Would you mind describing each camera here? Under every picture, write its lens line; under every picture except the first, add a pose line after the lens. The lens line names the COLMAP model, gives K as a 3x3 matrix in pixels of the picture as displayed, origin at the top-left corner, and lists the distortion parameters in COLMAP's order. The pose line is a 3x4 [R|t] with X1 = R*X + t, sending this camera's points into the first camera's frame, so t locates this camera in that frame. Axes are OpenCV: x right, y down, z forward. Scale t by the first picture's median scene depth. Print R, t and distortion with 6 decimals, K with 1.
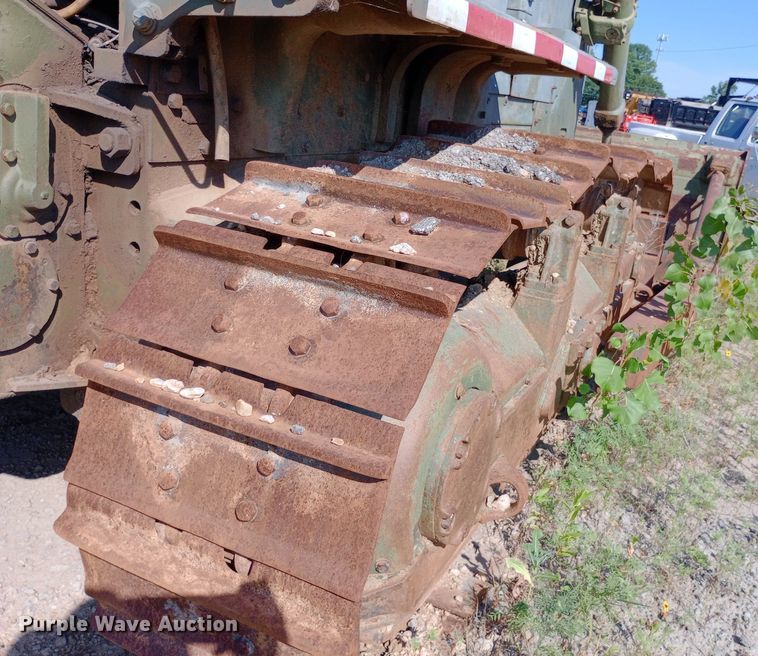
lens RADIAL K [[720.1, 0, 380.6], [0, 720.1, 328.0], [0, 0, 1]] dist [-0.001314, 0.000000]
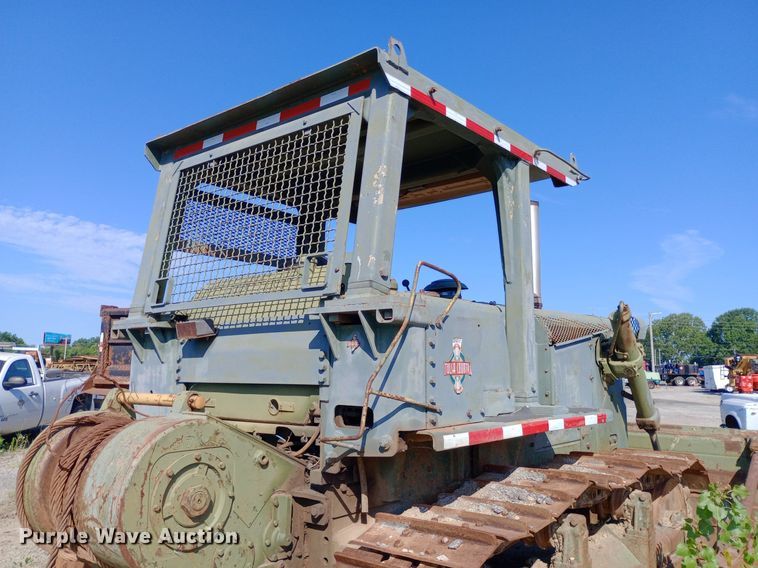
lens RADIAL K [[593.1, 0, 372.7], [0, 593.1, 283.5], [0, 0, 1]] dist [0.032773, -0.041445]
pose [[0.967660, -0.145731, -0.205904, 0.280694], [0.031467, 0.879603, -0.474666, 0.008551], [0.250287, 0.452836, 0.855743, -0.858820]]
